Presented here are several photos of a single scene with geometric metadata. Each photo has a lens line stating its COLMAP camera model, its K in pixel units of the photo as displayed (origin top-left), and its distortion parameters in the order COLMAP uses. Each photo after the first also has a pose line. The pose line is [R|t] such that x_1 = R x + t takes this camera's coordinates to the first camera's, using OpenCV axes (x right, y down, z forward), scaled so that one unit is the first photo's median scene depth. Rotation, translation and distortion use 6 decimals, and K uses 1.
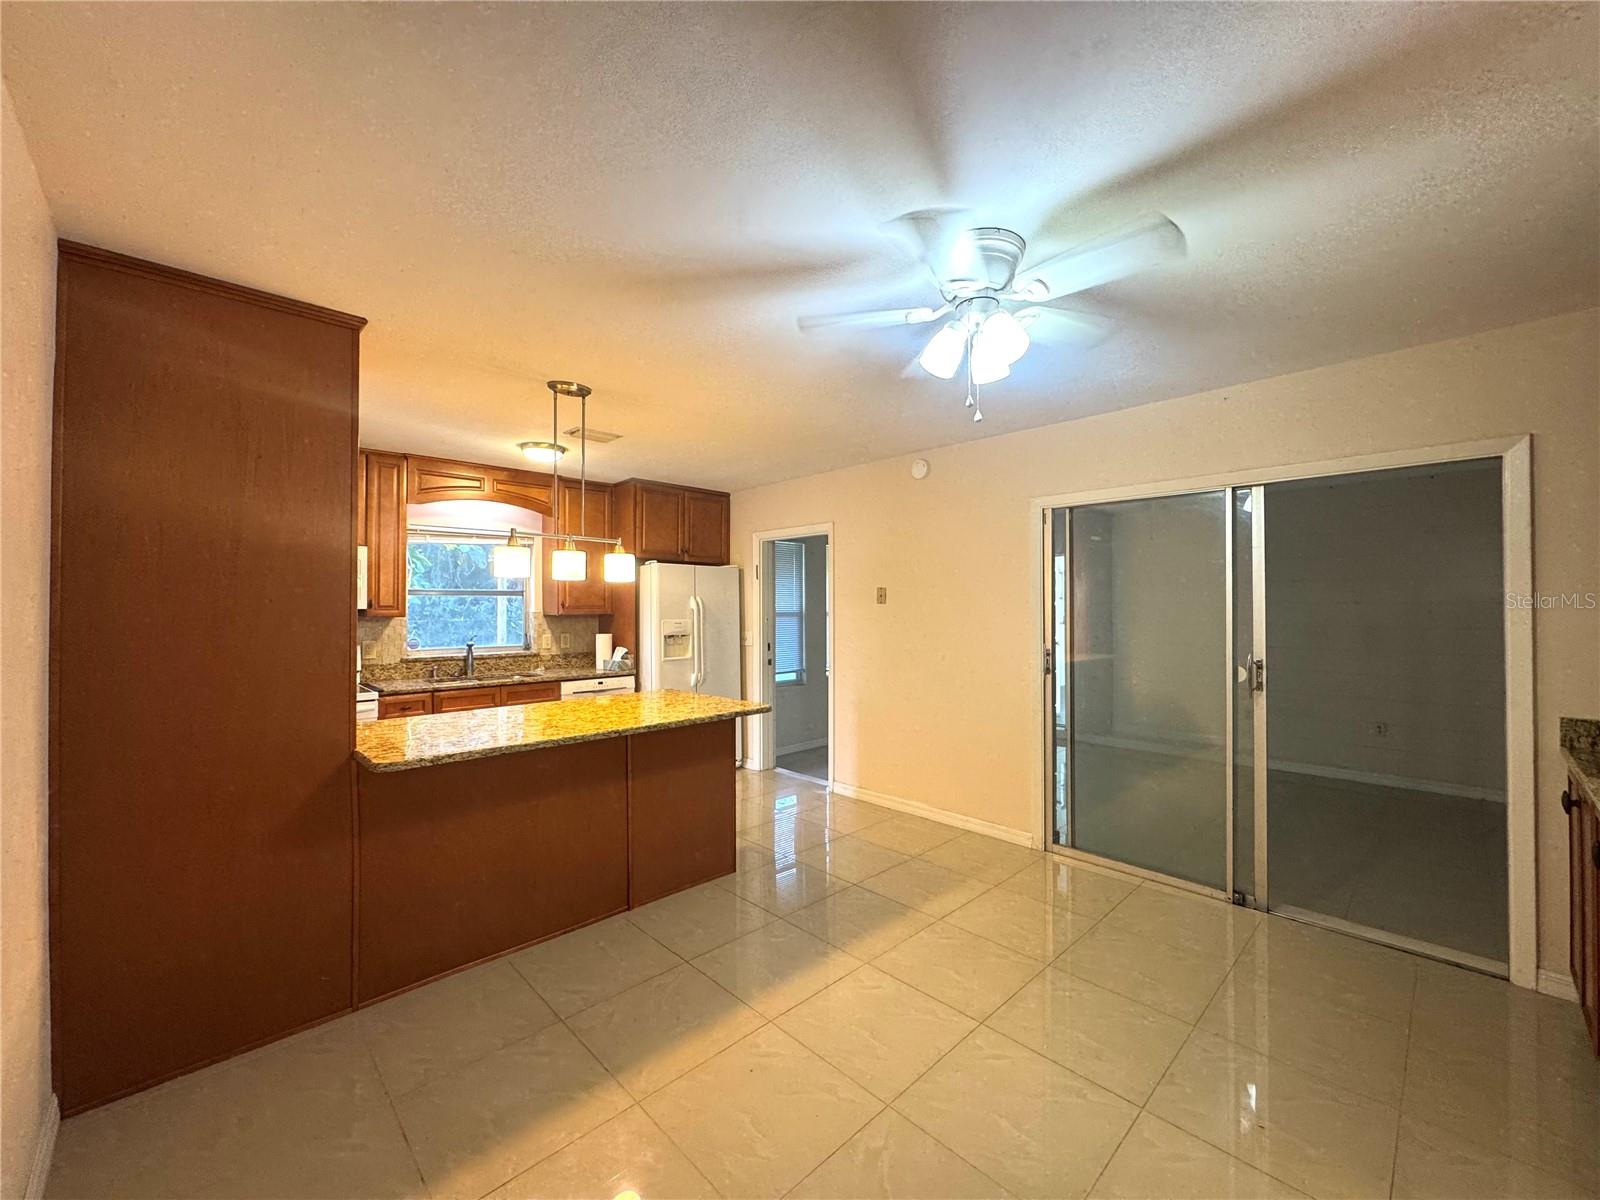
lens RADIAL K [[637.0, 0, 799.7], [0, 637.0, 596.6], [0, 0, 1]] dist [-0.003364, 0.000160]
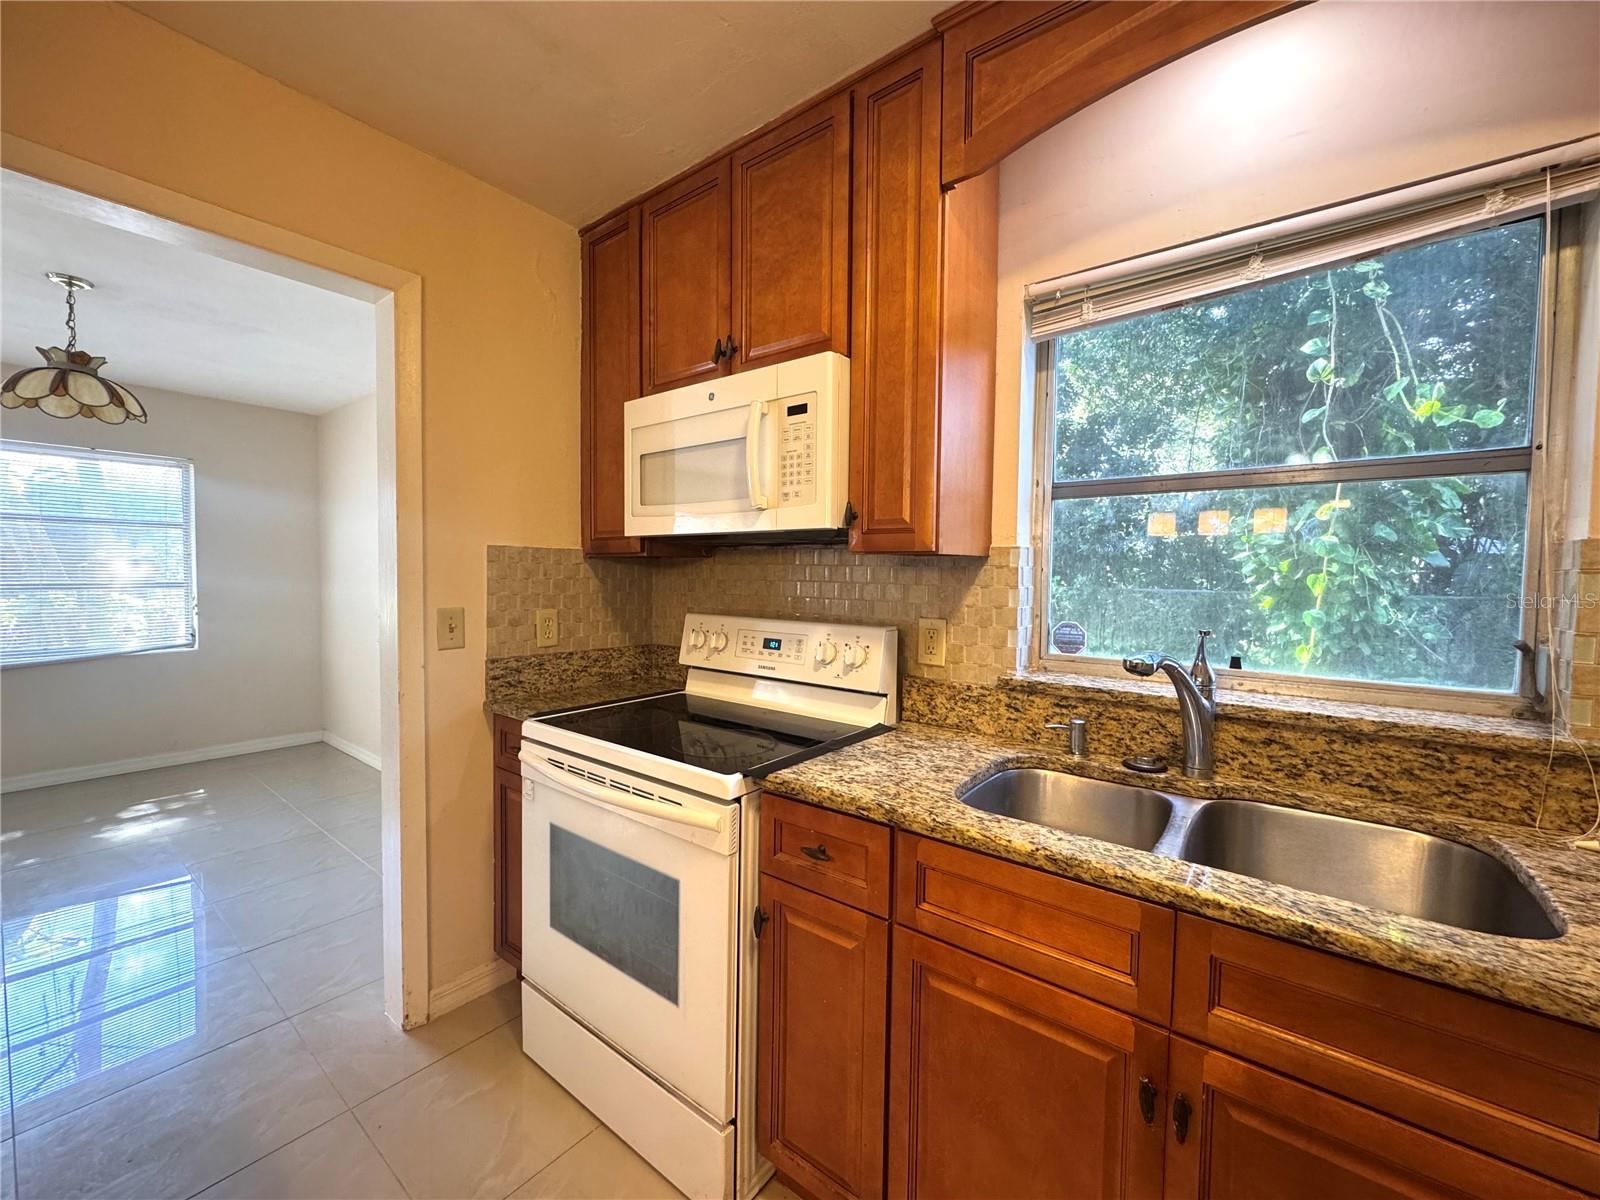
lens RADIAL K [[637.0, 0, 799.5], [0, 637.0, 599.4], [0, 0, 1]] dist [-0.003364, 0.000160]
pose [[0.139657, 0.043453, -0.989246, -0.271905], [-0.001655, 0.999046, 0.043650, 0.036400], [0.990199, -0.004459, 0.139596, 0.776120]]
